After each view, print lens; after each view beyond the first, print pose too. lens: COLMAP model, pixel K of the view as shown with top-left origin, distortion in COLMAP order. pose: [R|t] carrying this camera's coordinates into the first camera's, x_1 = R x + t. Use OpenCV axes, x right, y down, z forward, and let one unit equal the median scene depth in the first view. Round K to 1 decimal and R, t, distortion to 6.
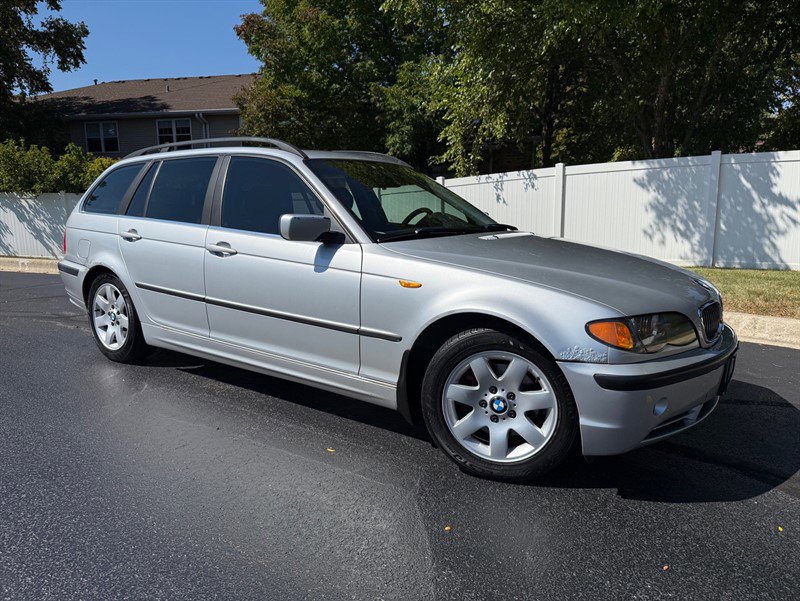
lens RADIAL K [[568.7, 0, 400.9], [0, 568.7, 313.3], [0, 0, 1]] dist [0.018676, -0.027471]
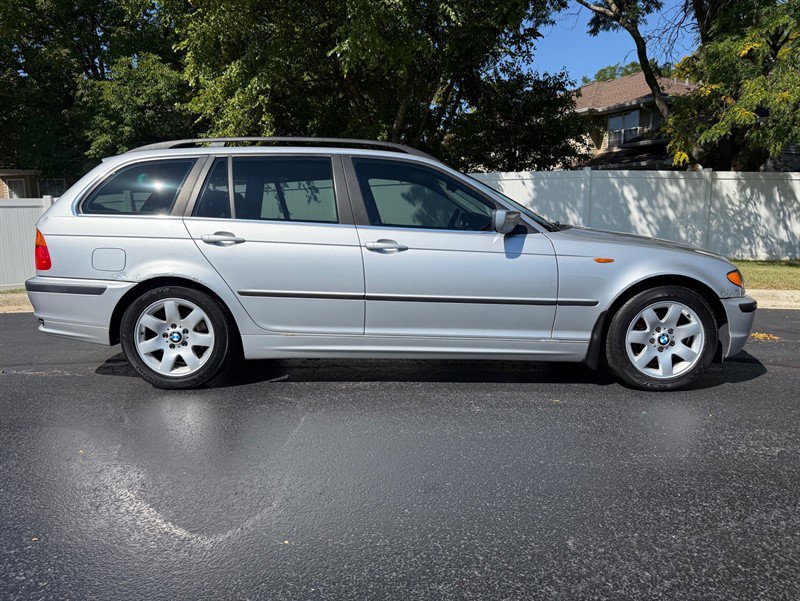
lens RADIAL K [[570.9, 0, 411.1], [0, 570.9, 305.3], [0, 0, 1]] dist [-0.003106, -0.003203]
pose [[0.814139, -0.093041, 0.573167, -0.728957], [0.117818, 0.993016, -0.006158, 0.005545], [-0.568591, 0.072543, 0.819415, 0.107597]]
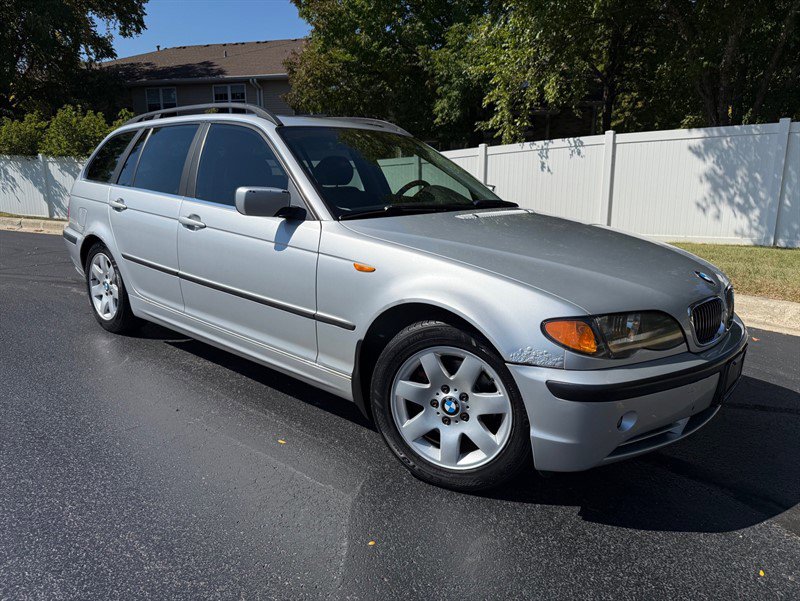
lens RADIAL K [[567.1, 0, 404.5], [0, 567.1, 304.1], [0, 0, 1]] dist [0.023348, -0.034354]
pose [[0.994573, 0.033808, -0.098397, 0.113576], [-0.029731, 0.998649, 0.042610, -0.022212], [0.099705, -0.039453, 0.994235, 0.067904]]
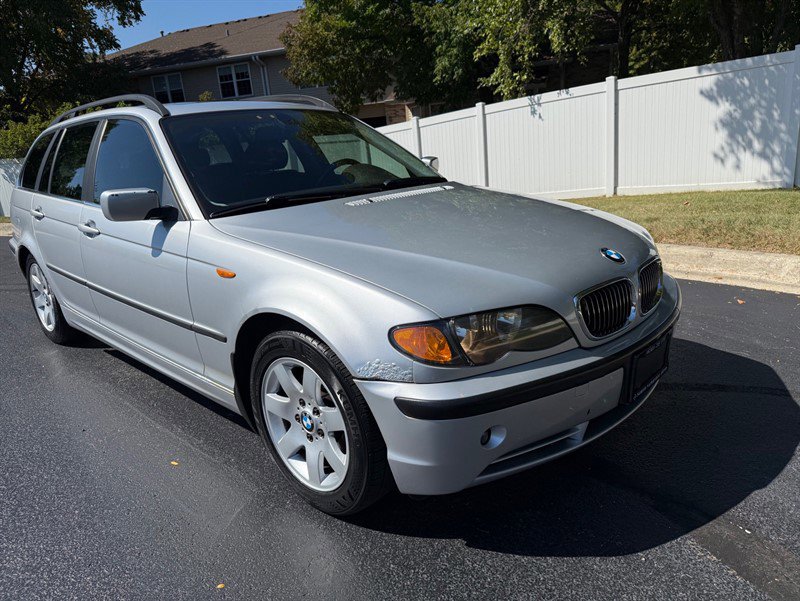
lens RADIAL K [[570.9, 0, 411.1], [0, 570.9, 305.3], [0, 0, 1]] dist [-0.003106, -0.003203]
pose [[0.986488, -0.032340, -0.160611, 0.268541], [0.049030, 0.993671, 0.101063, -0.049157], [0.156326, -0.107573, 0.981830, 0.156314]]
